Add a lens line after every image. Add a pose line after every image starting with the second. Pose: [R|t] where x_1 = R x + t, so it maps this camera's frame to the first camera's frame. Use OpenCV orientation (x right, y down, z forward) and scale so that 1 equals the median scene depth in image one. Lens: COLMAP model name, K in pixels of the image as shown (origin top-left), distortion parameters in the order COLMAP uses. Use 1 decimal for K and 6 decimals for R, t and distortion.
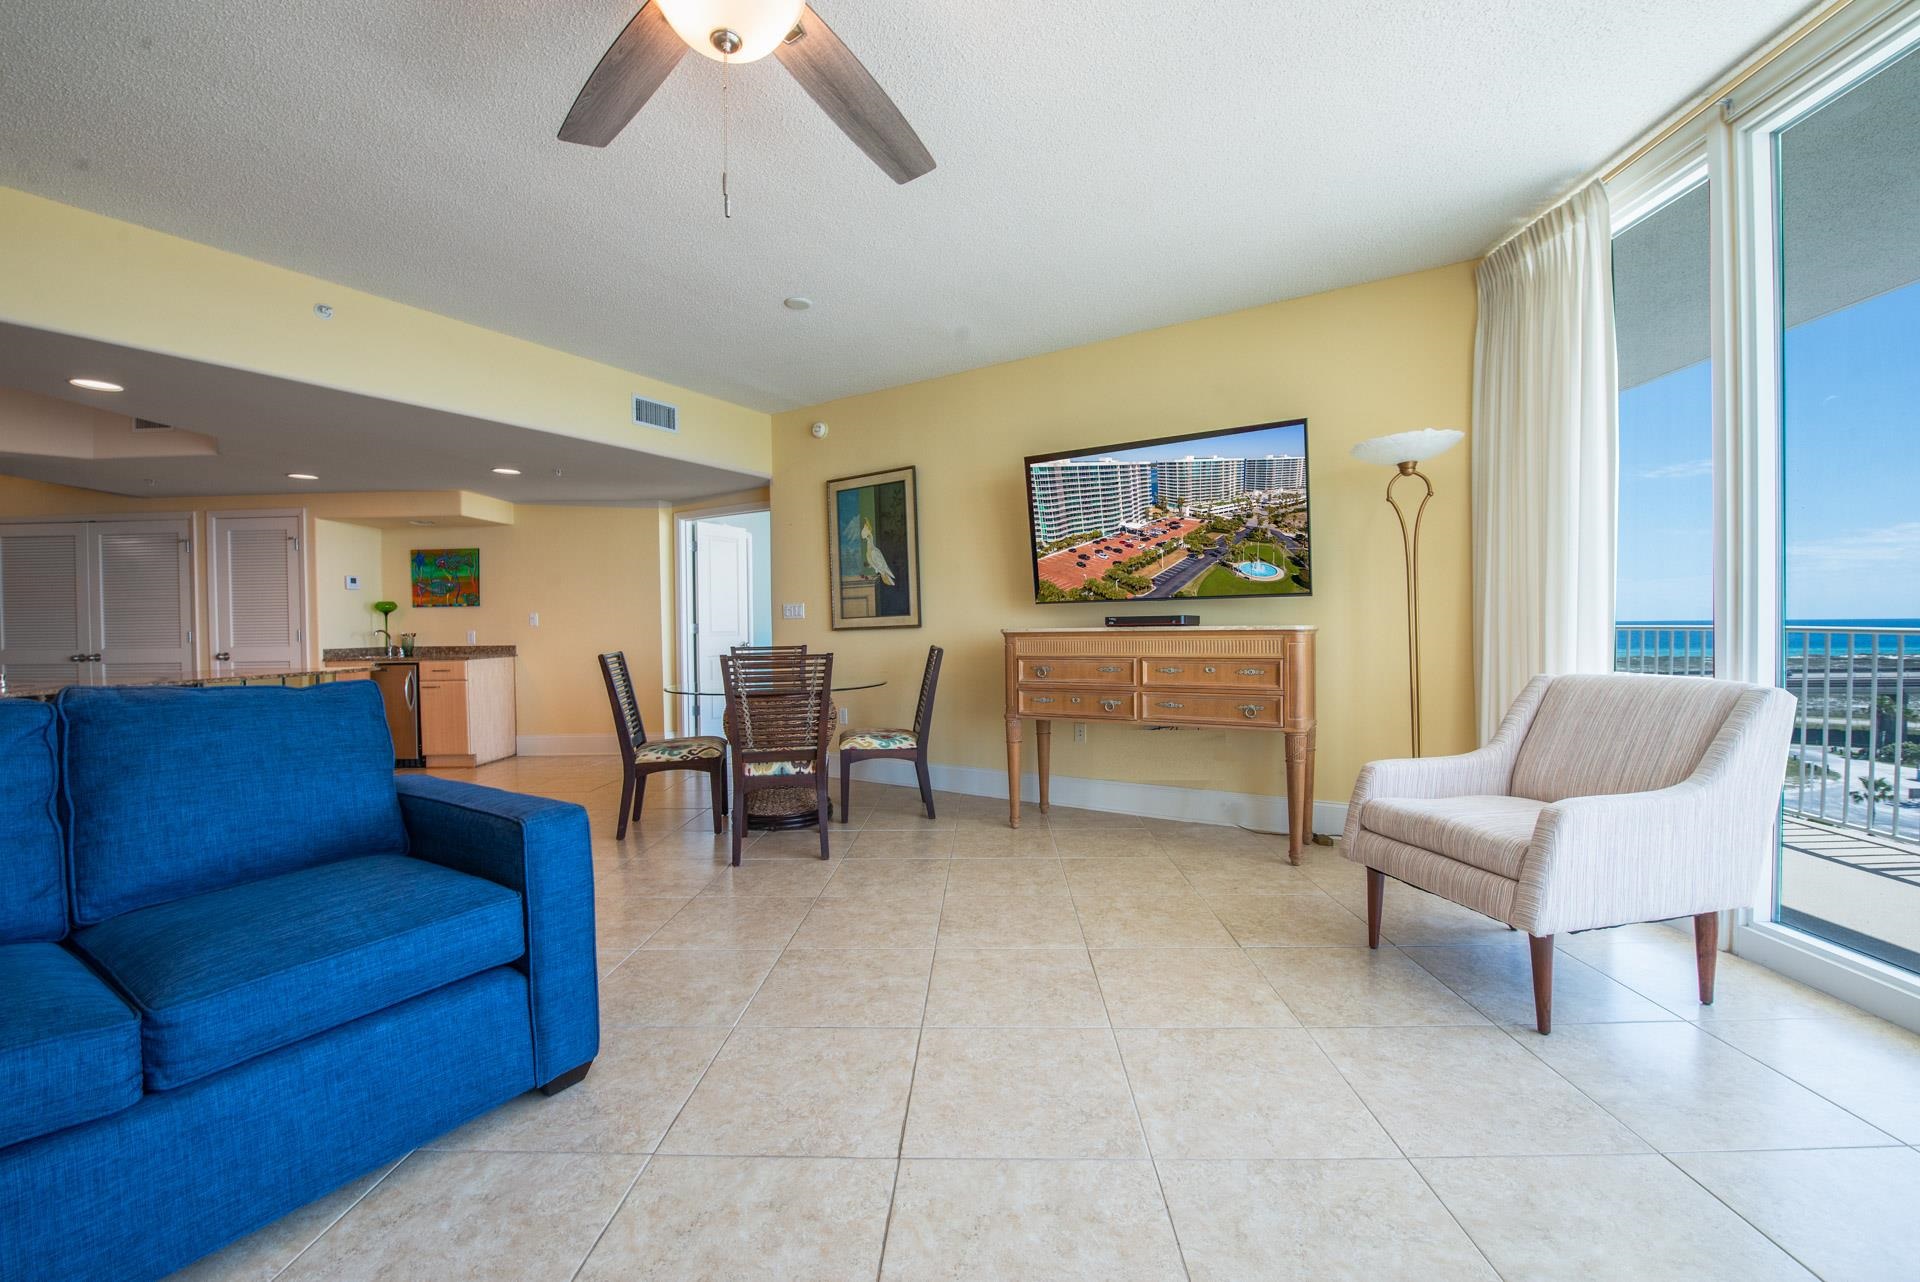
lens RADIAL K [[807.0, 0, 982.4], [0, 807.0, 653.9], [0, 0, 1]] dist [-0.013727, -0.000224]
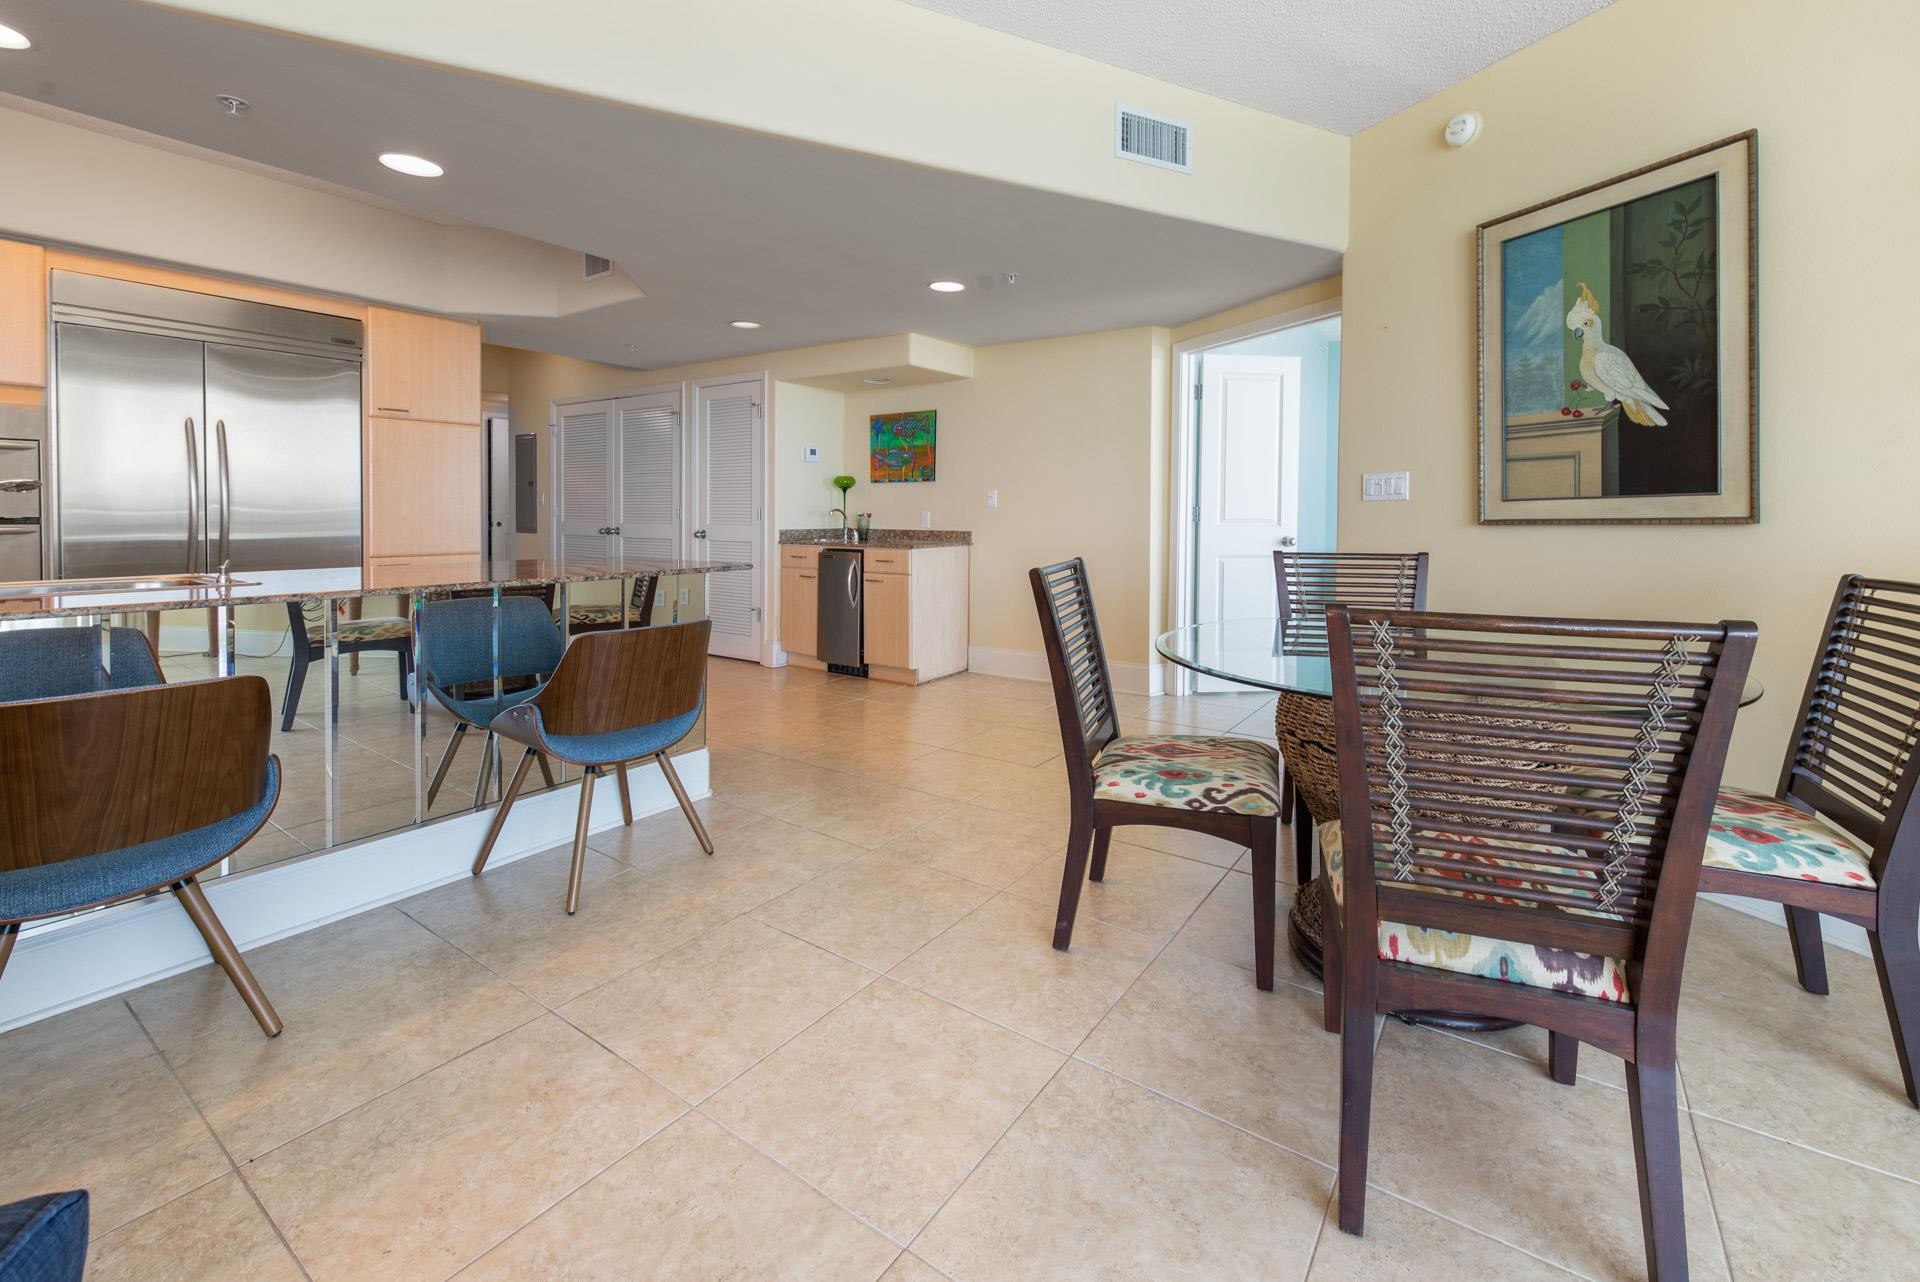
lens RADIAL K [[806.6, 0, 963.4], [0, 806.6, 513.5], [0, 0, 1]] dist [0.002070, 0.000239]
pose [[0.823728, 0.018601, -0.566680, -0.160558], [-0.035380, 0.999200, -0.018631, -0.014616], [0.565880, 0.035396, 0.823727, 0.393612]]
